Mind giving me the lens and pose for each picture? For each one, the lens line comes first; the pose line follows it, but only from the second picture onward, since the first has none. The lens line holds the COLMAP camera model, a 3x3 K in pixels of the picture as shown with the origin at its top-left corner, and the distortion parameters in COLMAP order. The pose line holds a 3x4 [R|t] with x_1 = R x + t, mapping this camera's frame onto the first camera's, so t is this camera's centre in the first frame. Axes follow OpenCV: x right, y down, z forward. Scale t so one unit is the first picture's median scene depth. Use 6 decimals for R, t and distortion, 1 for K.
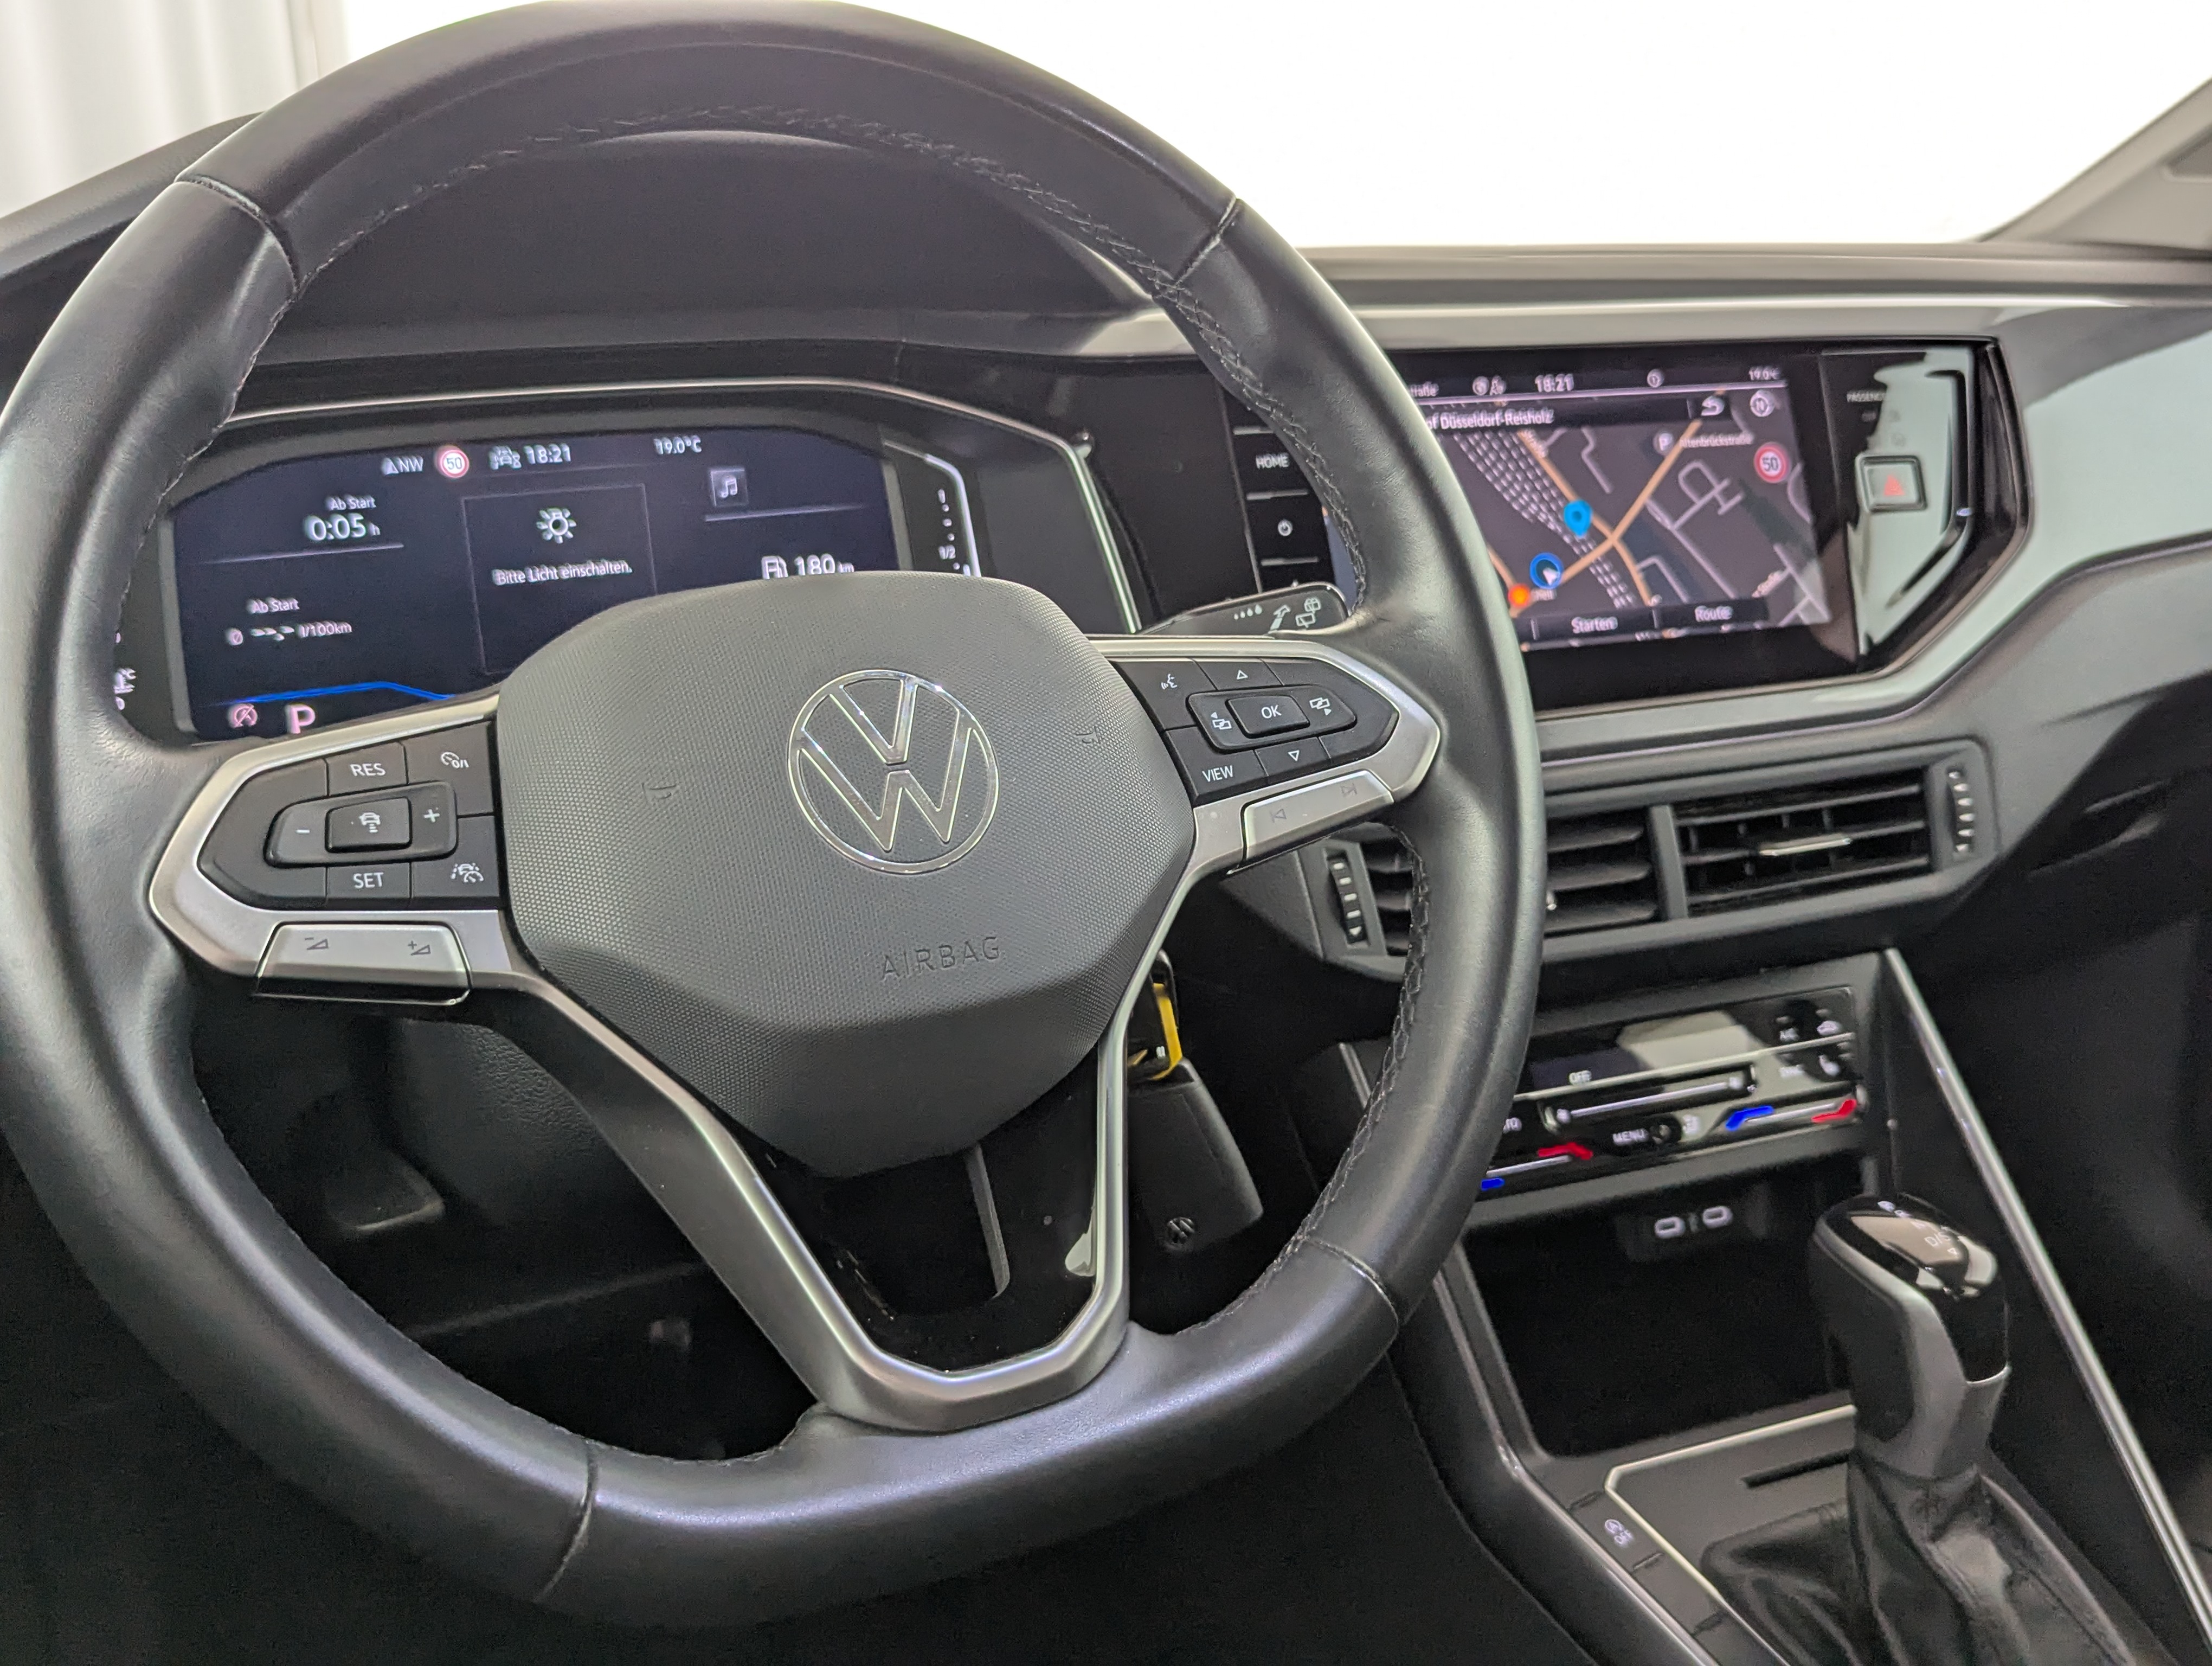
lens RADIAL K [[2154.4, 0, 1106.5], [0, 2154.4, 778.2], [0, 0, 1]] dist [0.066725, 0.006014]
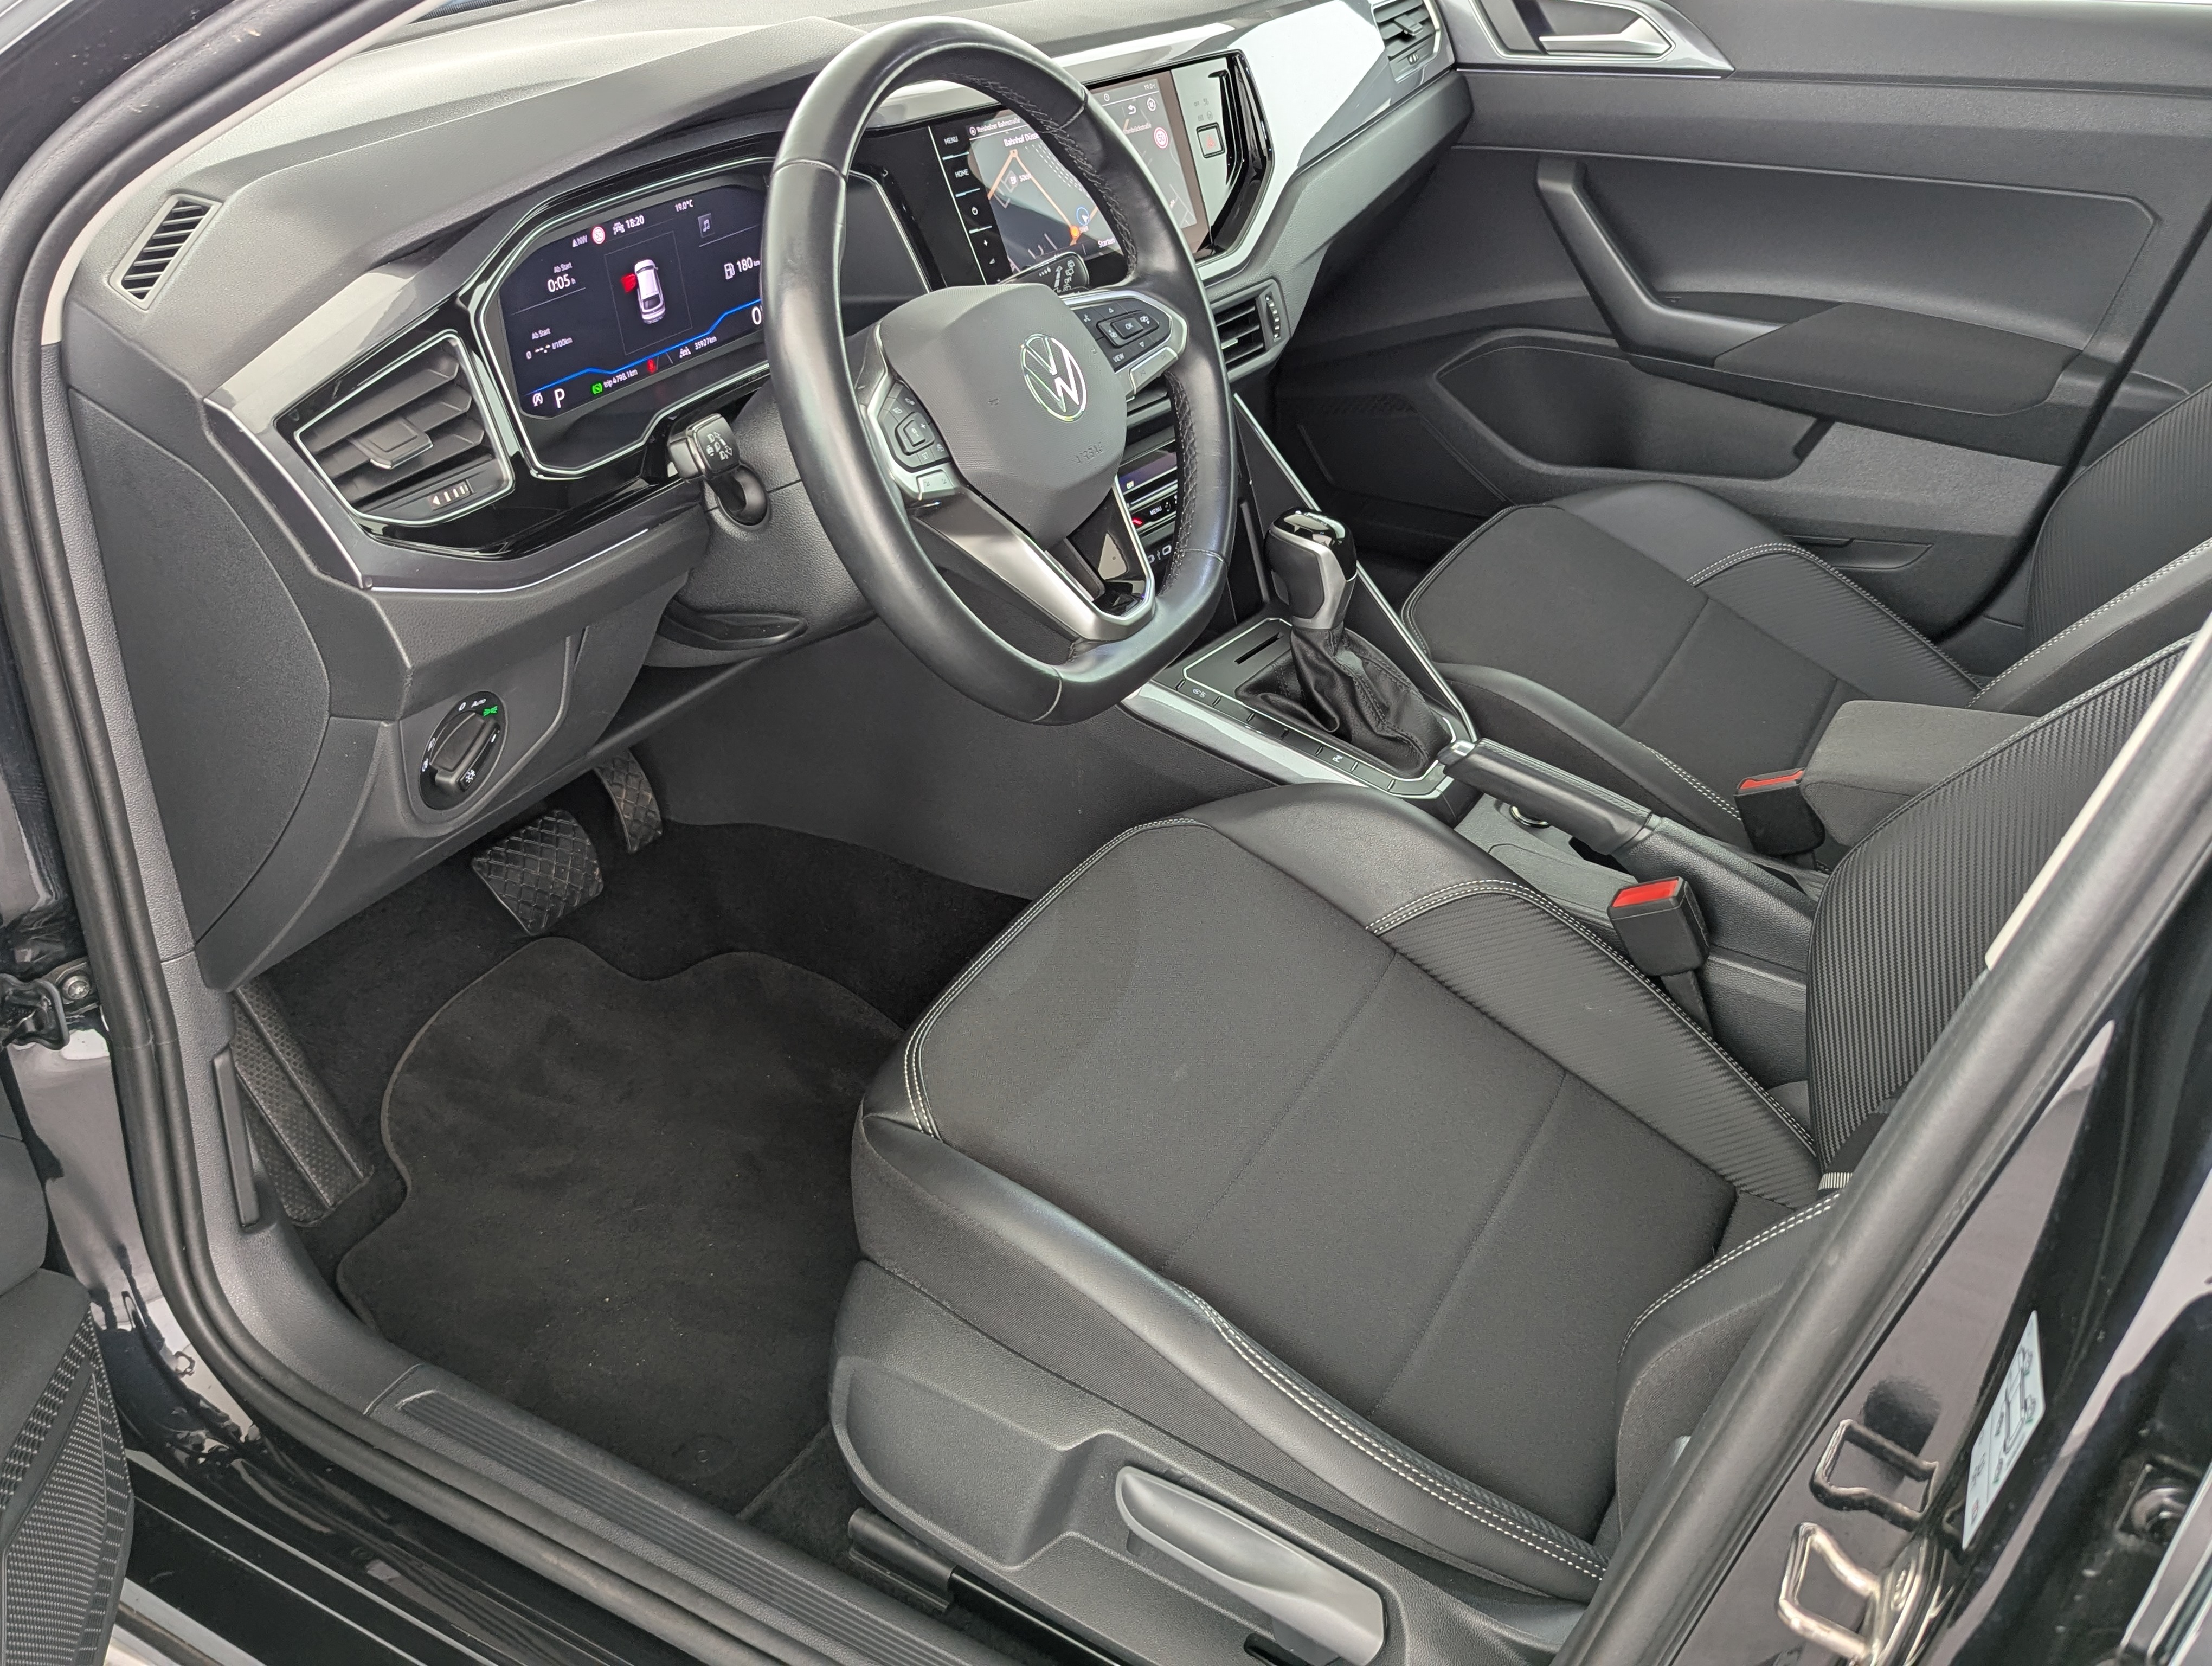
lens RADIAL K [[2154.4, 0, 1106.5], [0, 2154.4, 778.2], [0, 0, 1]] dist [0.066725, 0.006014]
pose [[0.851137, -0.235669, 0.469069, -0.876354], [0.119521, 0.957092, 0.263987, -0.140072], [-0.511156, -0.168625, 0.842784, -0.750989]]
